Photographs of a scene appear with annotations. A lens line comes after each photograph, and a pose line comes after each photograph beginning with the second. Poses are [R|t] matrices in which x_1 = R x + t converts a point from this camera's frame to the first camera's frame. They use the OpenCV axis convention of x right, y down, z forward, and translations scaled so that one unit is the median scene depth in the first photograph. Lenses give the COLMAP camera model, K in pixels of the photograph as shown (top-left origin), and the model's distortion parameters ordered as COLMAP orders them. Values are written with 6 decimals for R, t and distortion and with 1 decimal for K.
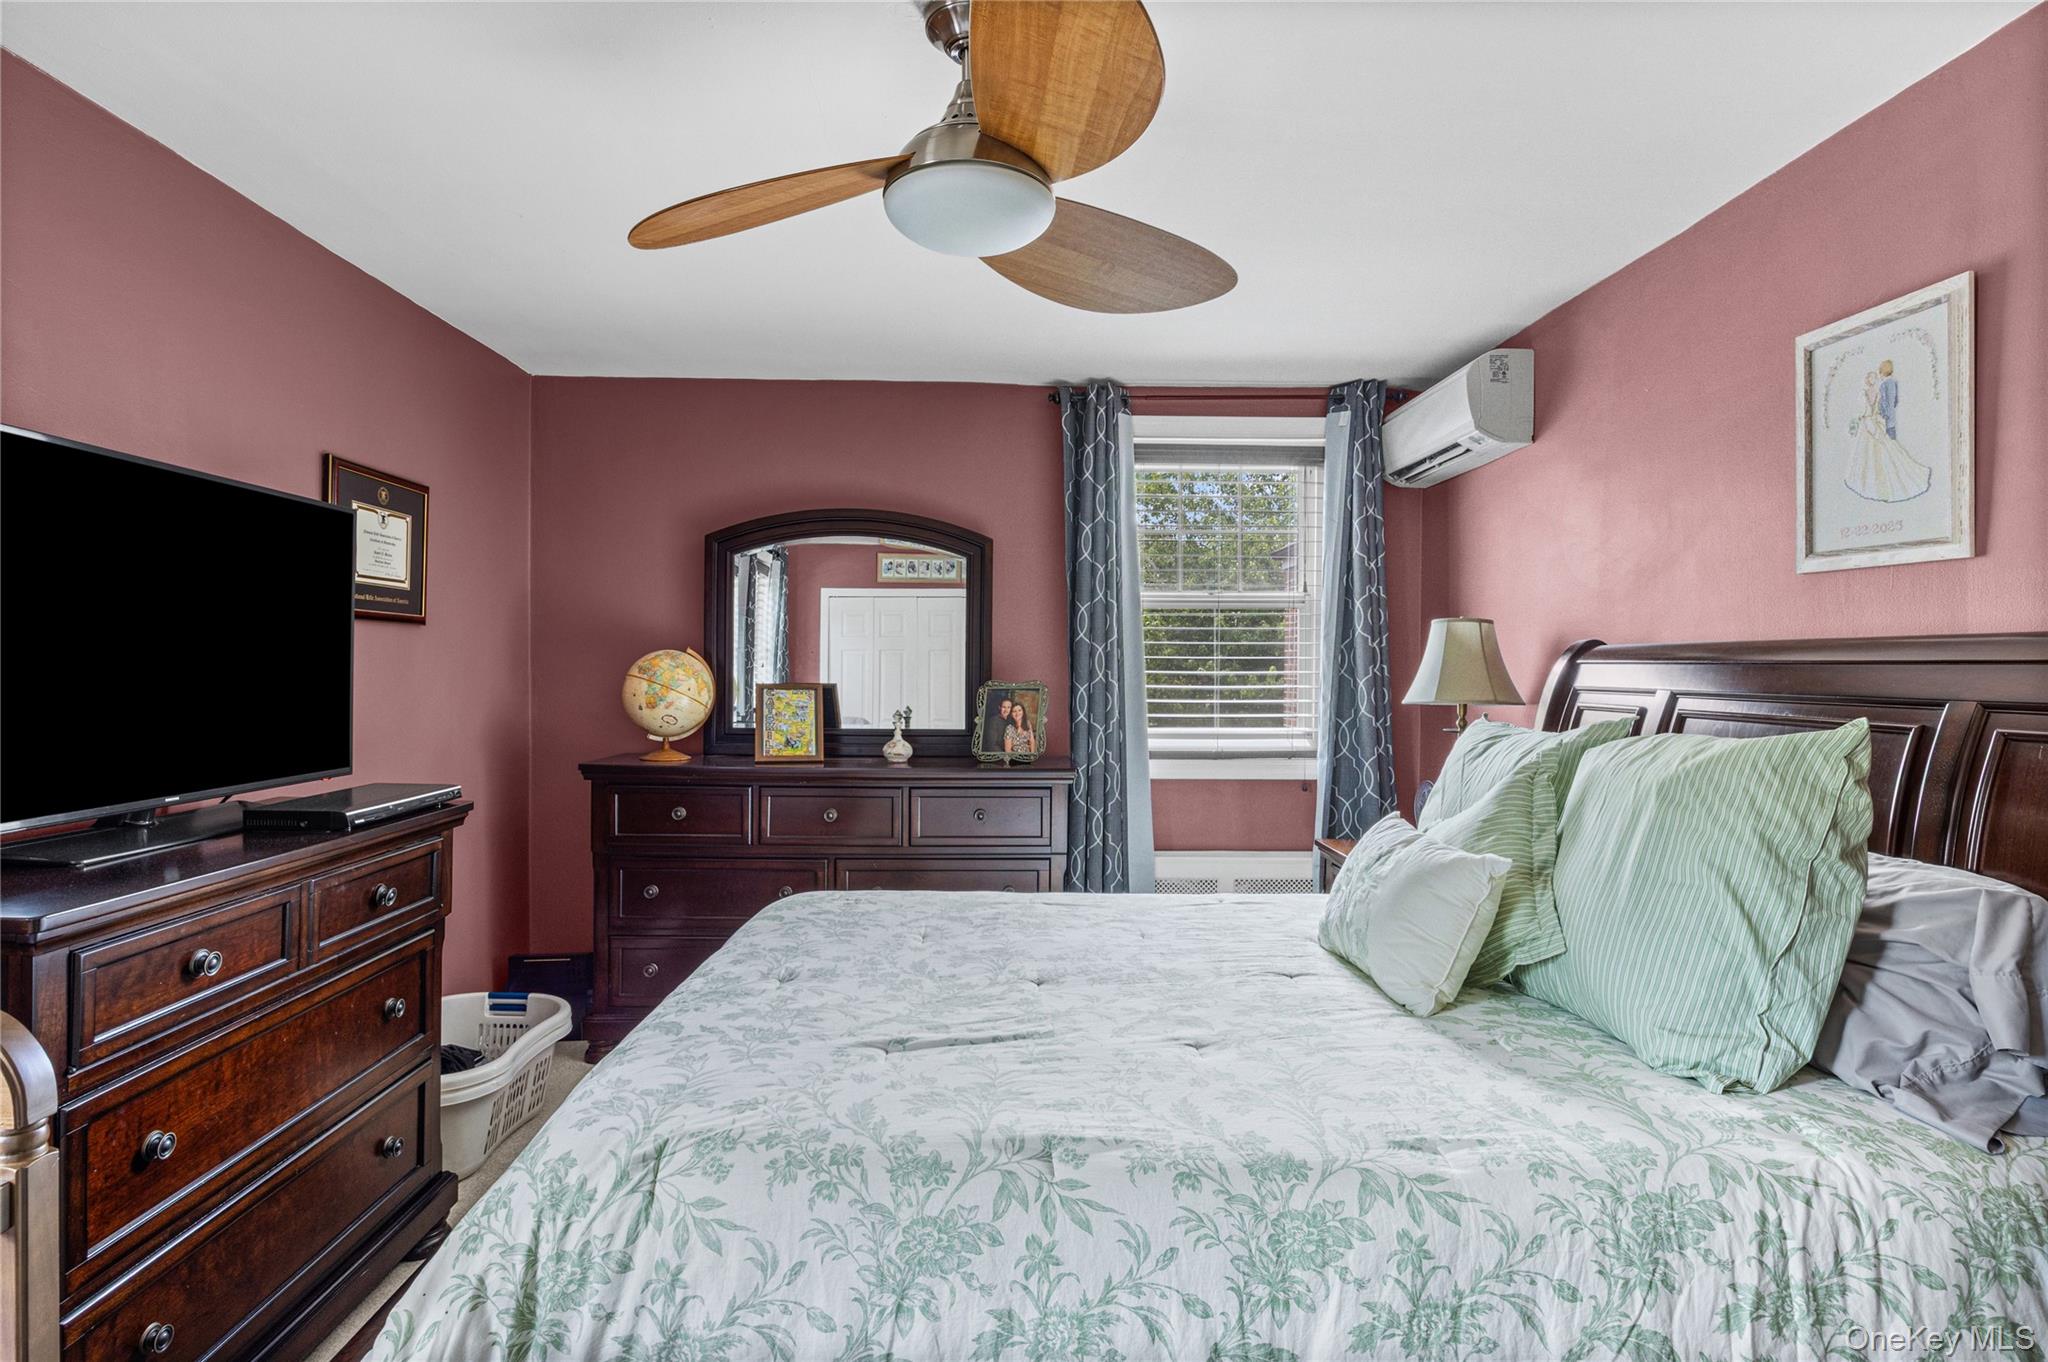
lens RADIAL K [[1040.6, 0, 1044.8], [0, 1040.6, 674.6], [0, 0, 1]] dist [-0.006456, -0.000904]
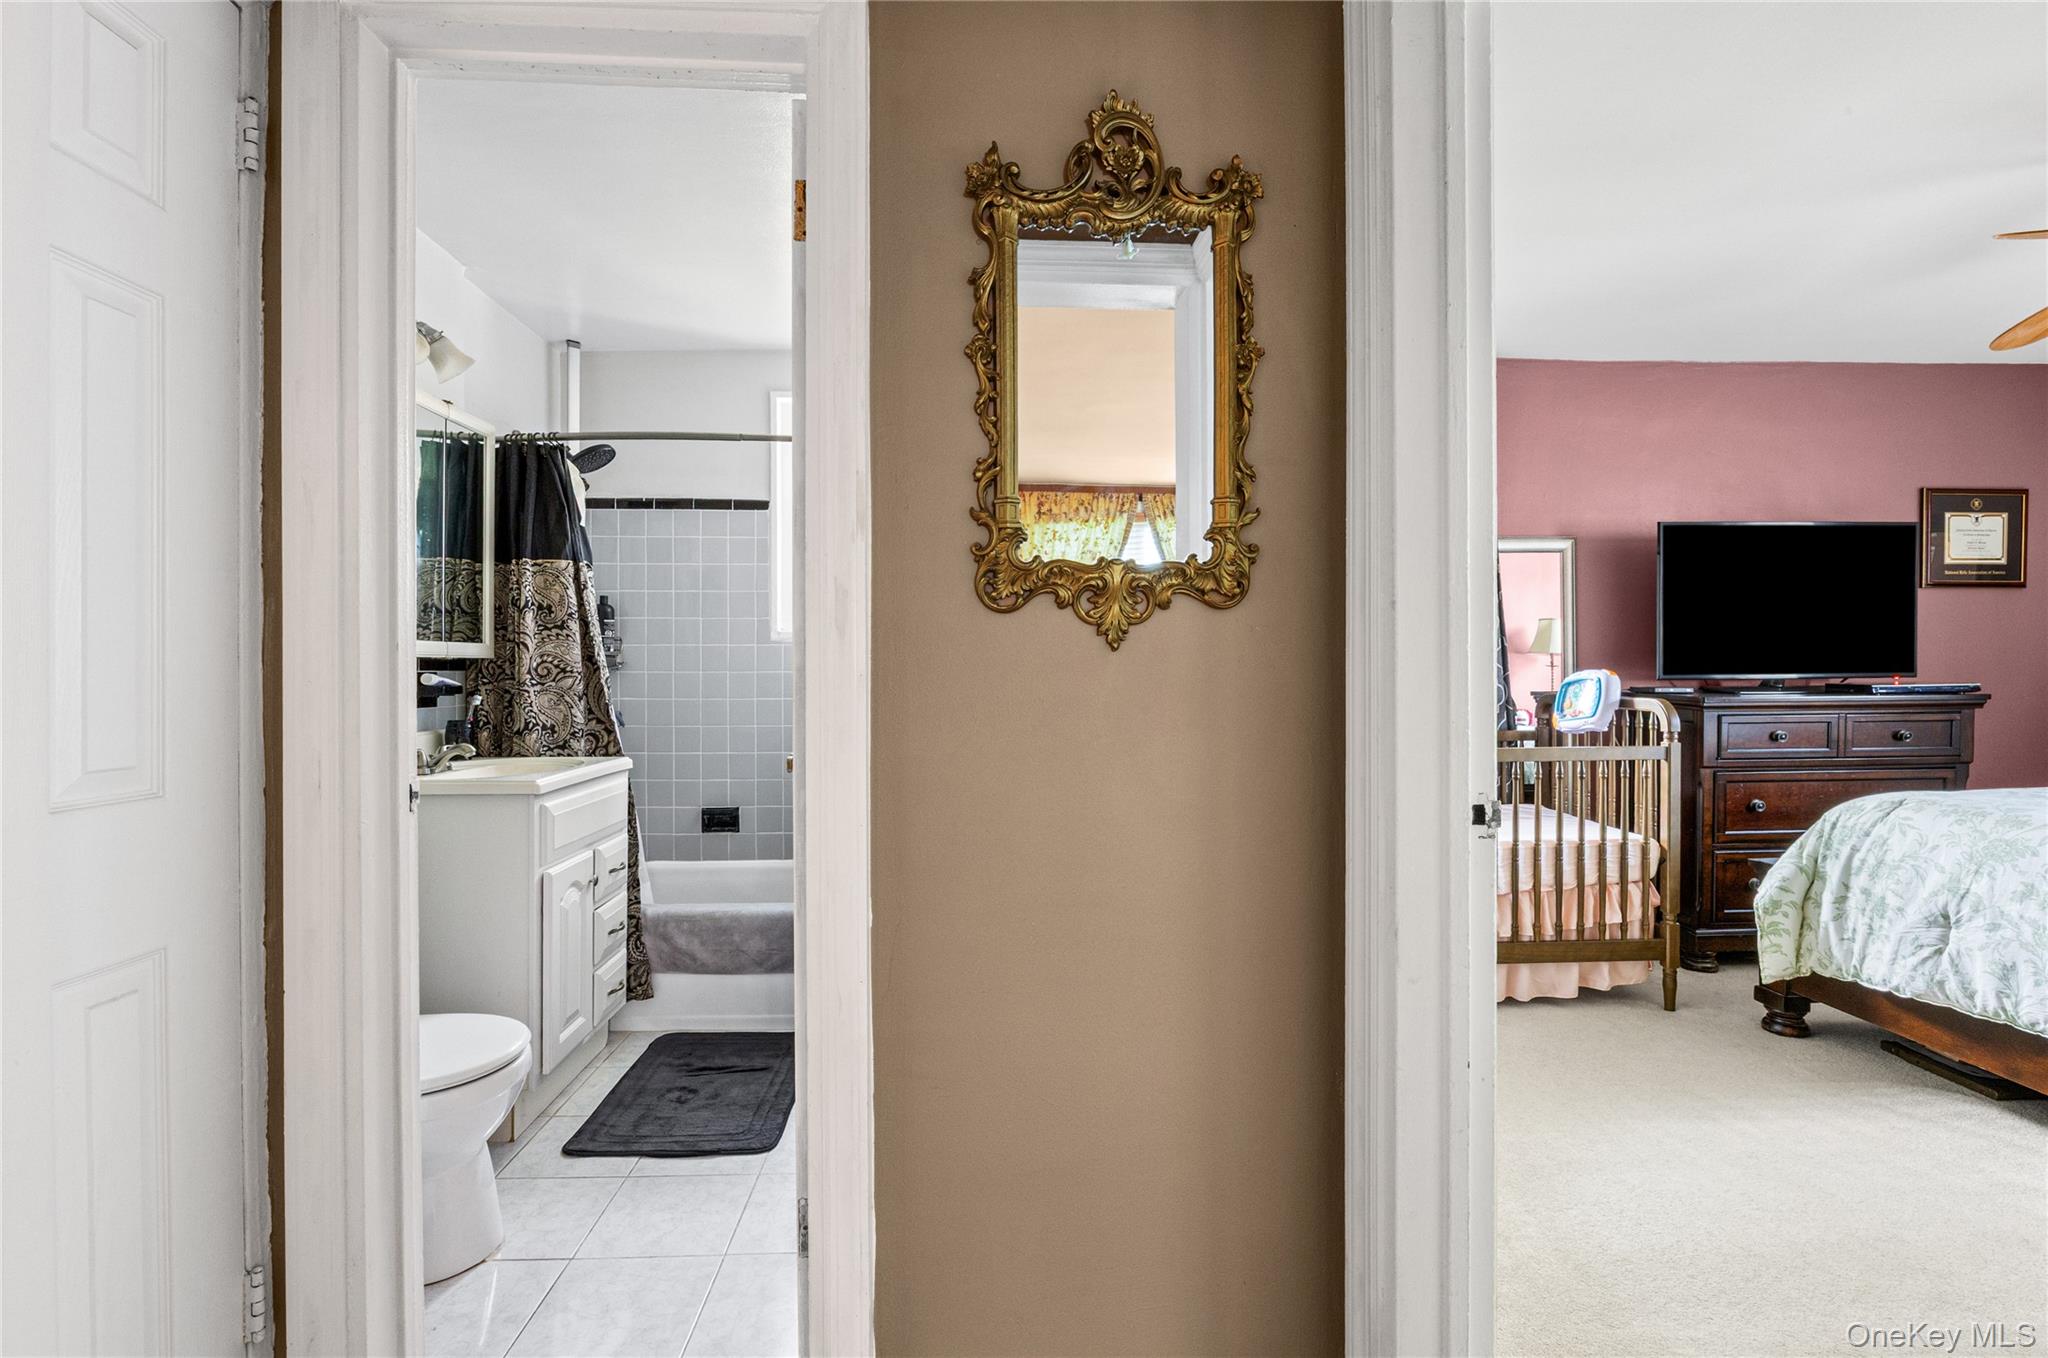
lens RADIAL K [[936.3, 0, 1016.5], [0, 936.3, 677.7], [0, 0, 1]] dist [-0.014011, 0.002533]
pose [[0.001158, 0.000769, -0.999999, 1.391939], [0.002778, 0.999996, 0.000772, 0.149183], [0.999995, -0.002779, 0.001156, -0.792161]]
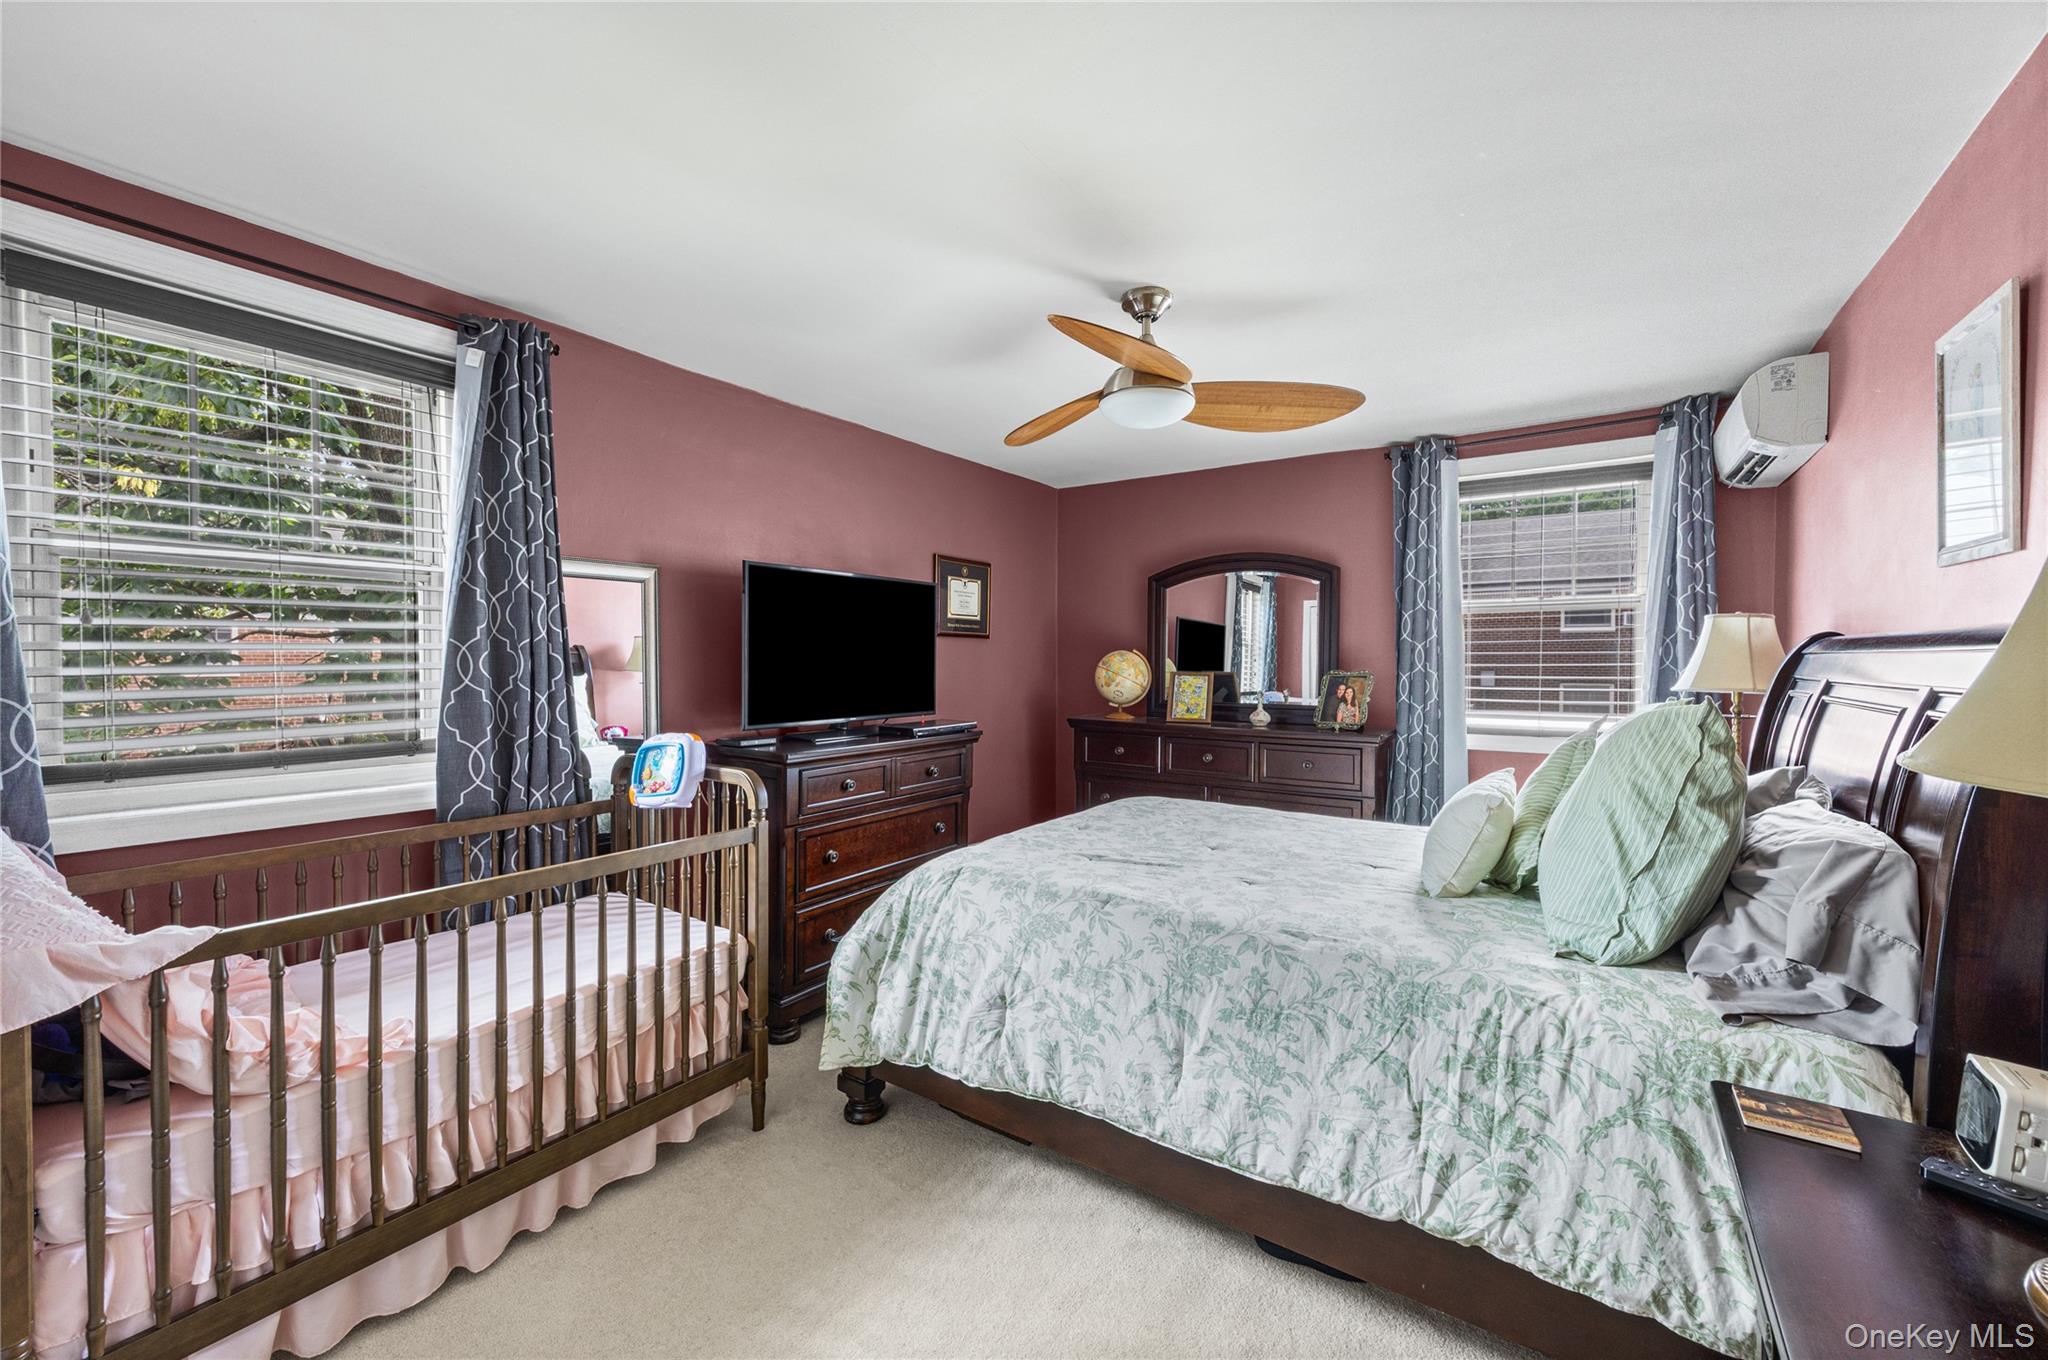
lens RADIAL K [[832.8, 0, 1024.9], [0, 832.8, 679.0], [0, 0, 1]] dist [0.003567, -0.000807]
pose [[0.806774, 0.009135, -0.590789, 0.694603], [-0.001414, 0.999907, 0.013530, 0.007622], [0.590858, -0.010080, 0.806713, -0.330054]]
